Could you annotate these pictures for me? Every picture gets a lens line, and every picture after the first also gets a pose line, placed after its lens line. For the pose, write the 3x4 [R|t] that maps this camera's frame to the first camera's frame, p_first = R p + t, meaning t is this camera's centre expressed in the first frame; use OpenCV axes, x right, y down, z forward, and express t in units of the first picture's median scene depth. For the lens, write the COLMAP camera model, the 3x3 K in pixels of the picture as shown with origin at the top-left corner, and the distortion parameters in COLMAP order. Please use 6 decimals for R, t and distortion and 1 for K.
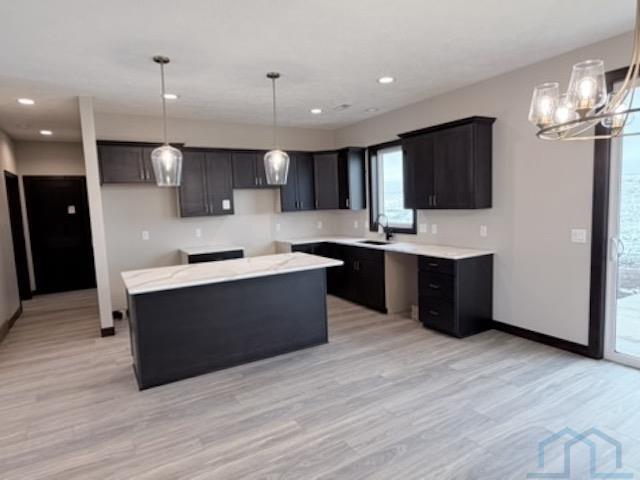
lens RADIAL K [[380.2, 0, 320.0], [0, 380.2, 240.0], [0, 0, 1]] dist [0.001433, 0.000675]
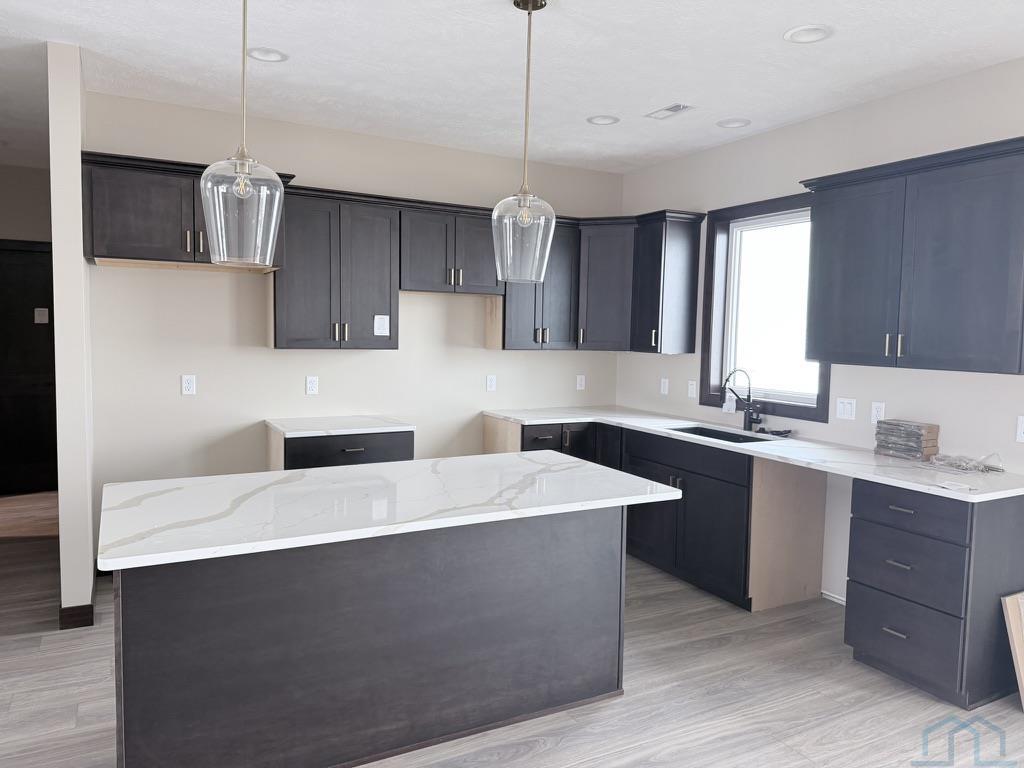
lens RADIAL K [[711.5, 0, 512.0], [0, 711.5, 384.0], [0, 0, 1]] dist [0.027611, -0.000829]
pose [[0.997547, 0.061133, -0.034089, -0.067715], [-0.061886, 0.997852, -0.021498, -0.018567], [0.032701, 0.023555, 0.999188, 0.202580]]
